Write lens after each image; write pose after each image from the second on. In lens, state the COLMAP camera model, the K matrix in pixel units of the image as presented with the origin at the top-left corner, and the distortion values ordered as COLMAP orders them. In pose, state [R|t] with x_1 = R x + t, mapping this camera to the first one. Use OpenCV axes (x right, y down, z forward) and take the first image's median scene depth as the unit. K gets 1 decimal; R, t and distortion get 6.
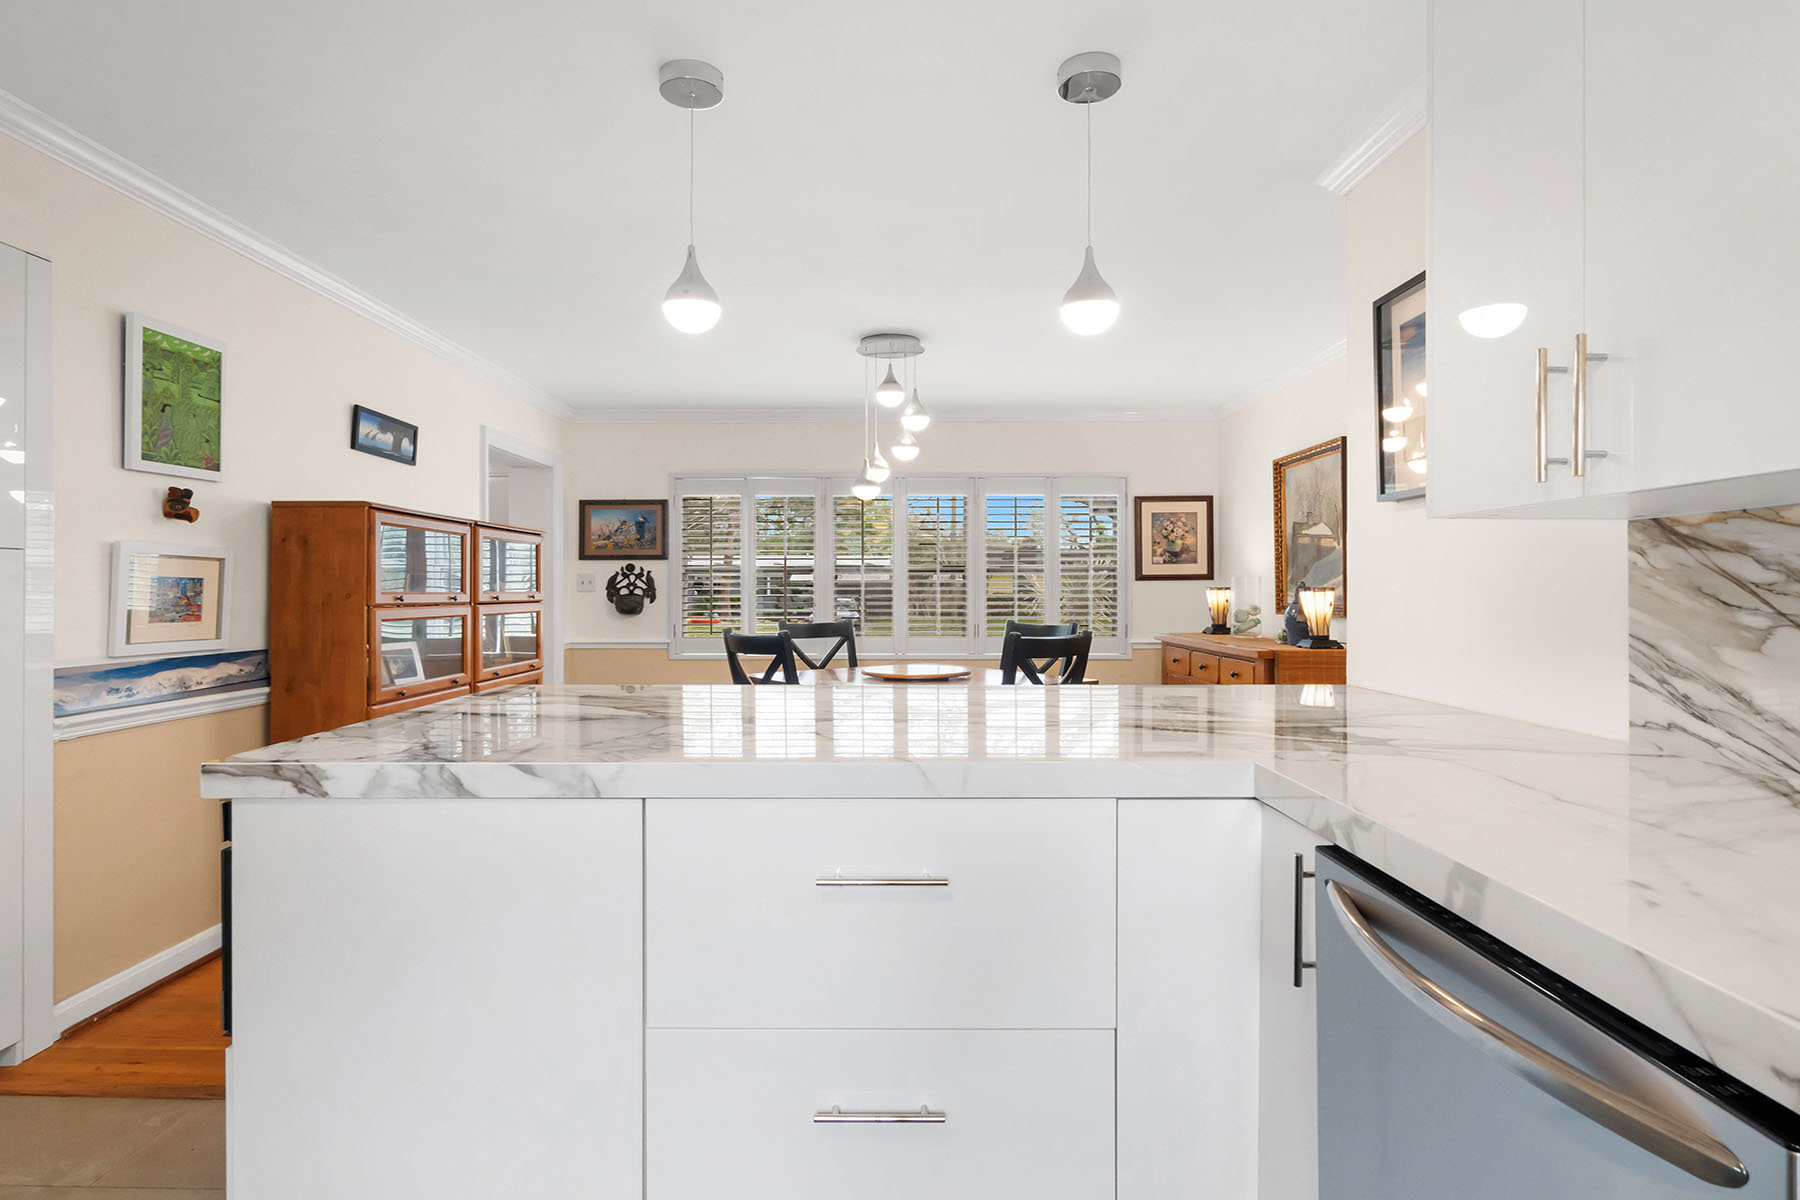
lens RADIAL K [[927.6, 0, 883.1], [0, 927.6, 589.7], [0, 0, 1]] dist [-0.009457, 0.006185]
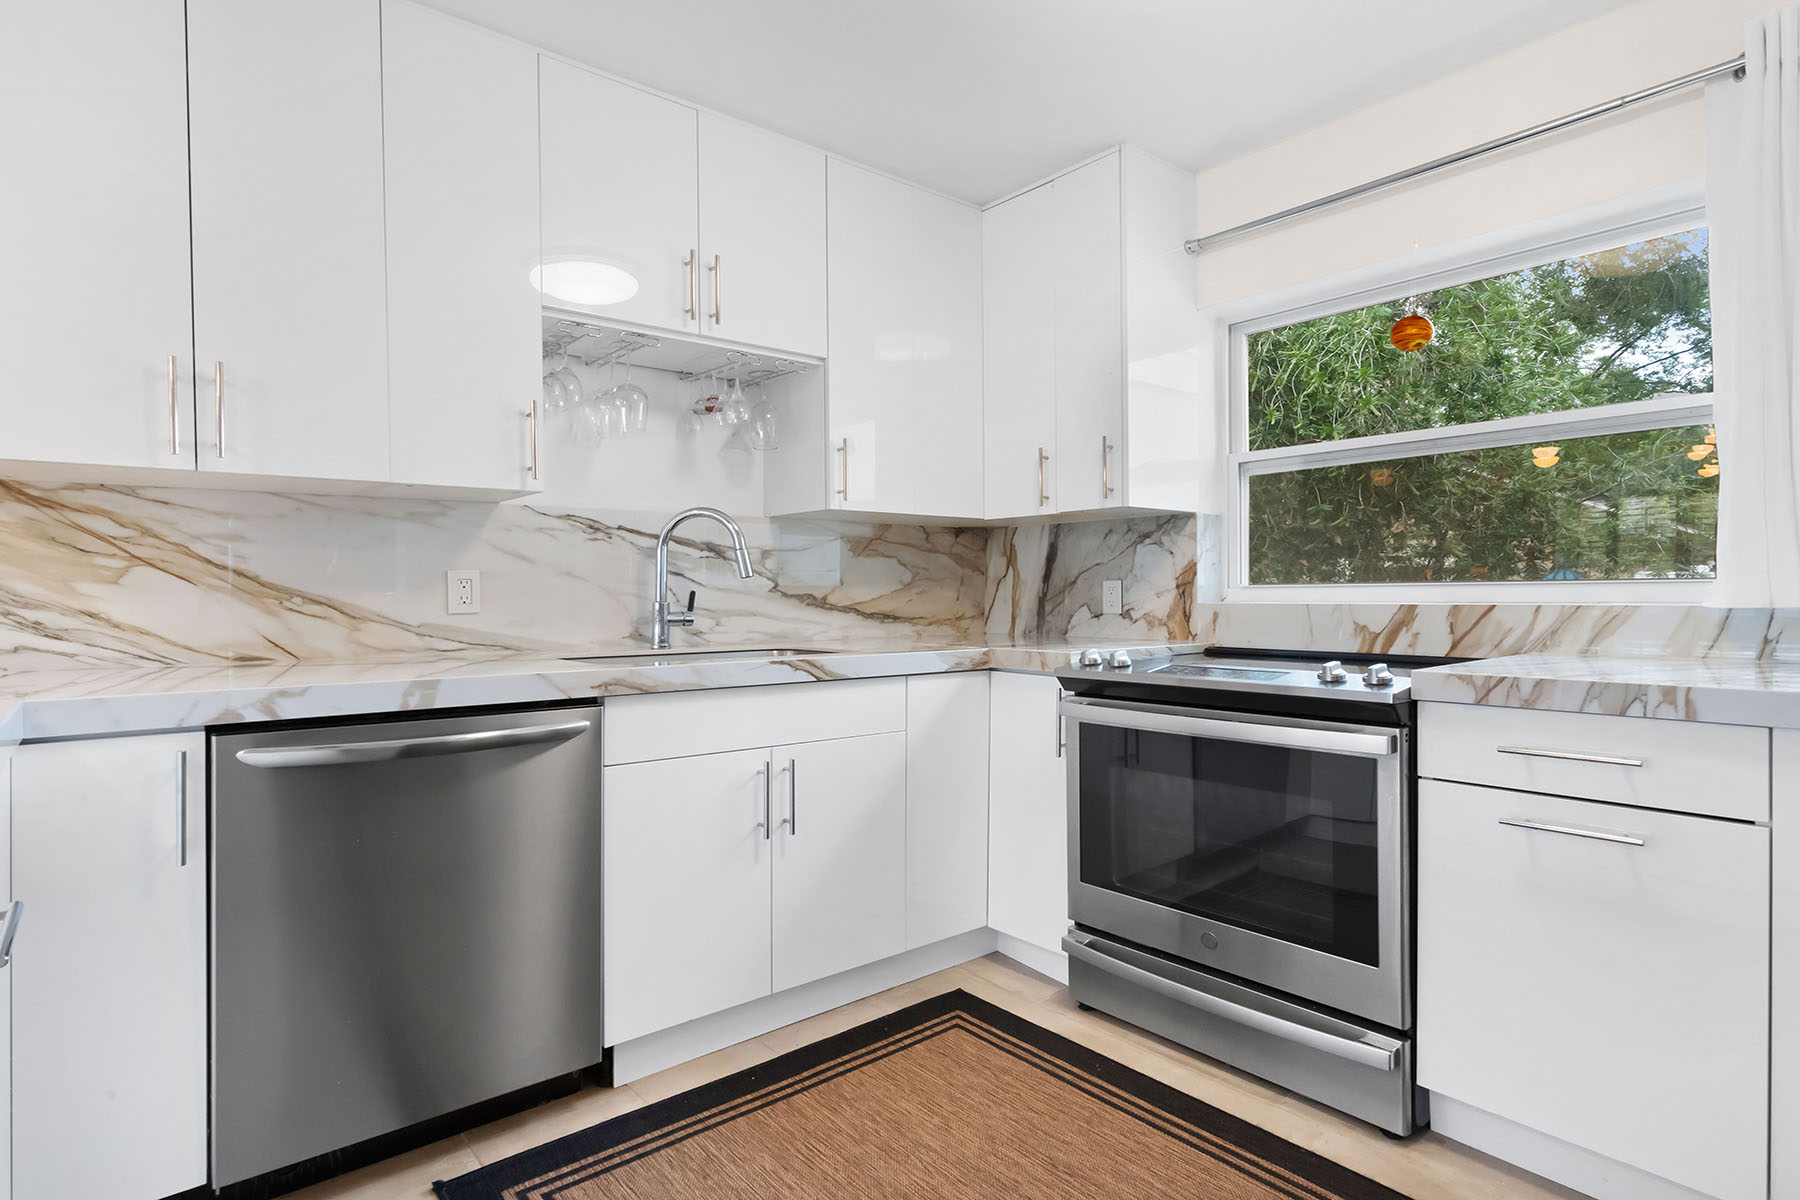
lens RADIAL K [[927.6, 0, 888.7], [0, 927.6, 602.5], [0, 0, 1]] dist [-0.009457, 0.006185]
pose [[-0.644842, -0.002610, 0.764312, -0.292628], [0.008101, 0.999915, 0.010249, 0.028358], [-0.764273, 0.012801, -0.644766, 0.312957]]
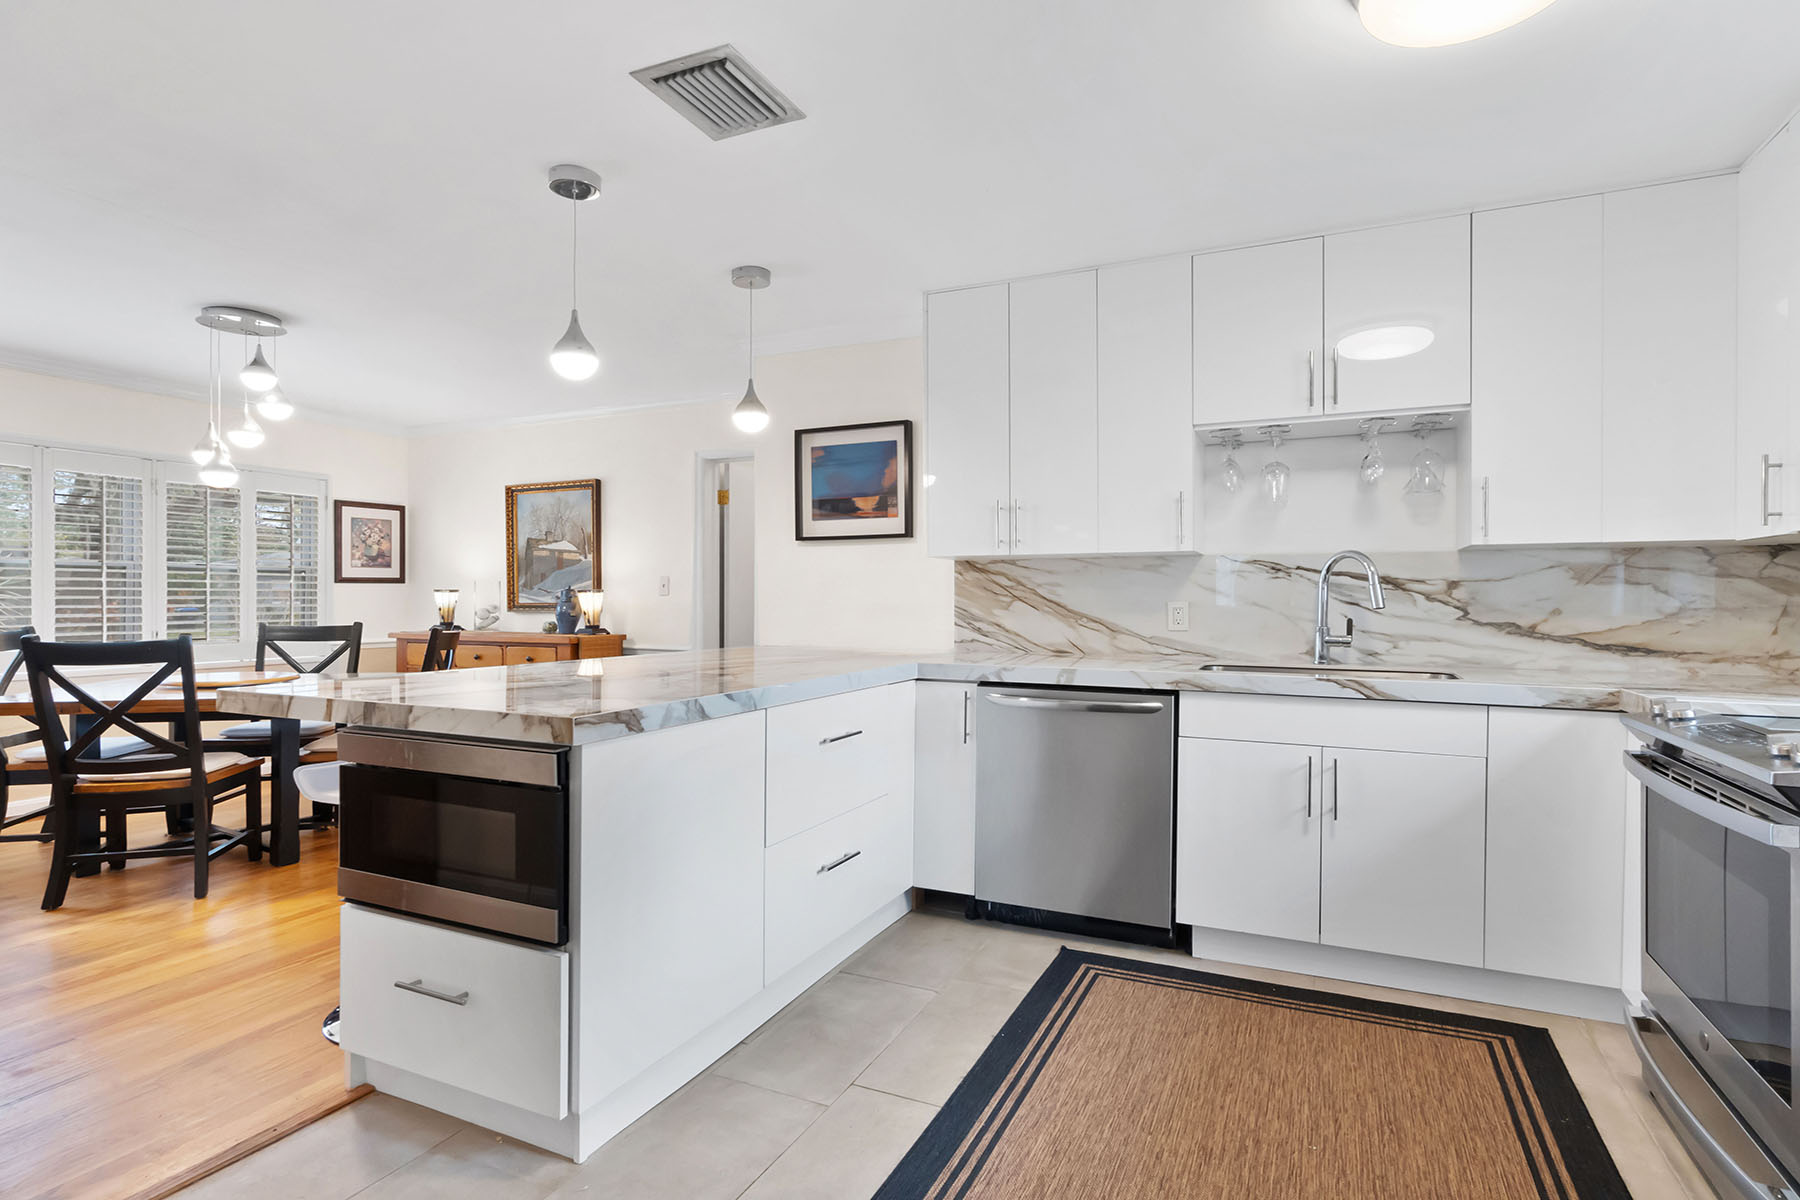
lens RADIAL K [[927.6, 0, 891.8], [0, 927.6, 603.6], [0, 0, 1]] dist [-0.009457, 0.006185]
pose [[0.416641, -0.003532, 0.909064, -0.565047], [-0.001139, 0.999990, 0.004407, 0.011125], [-0.909070, -0.002872, 0.416633, 0.038884]]
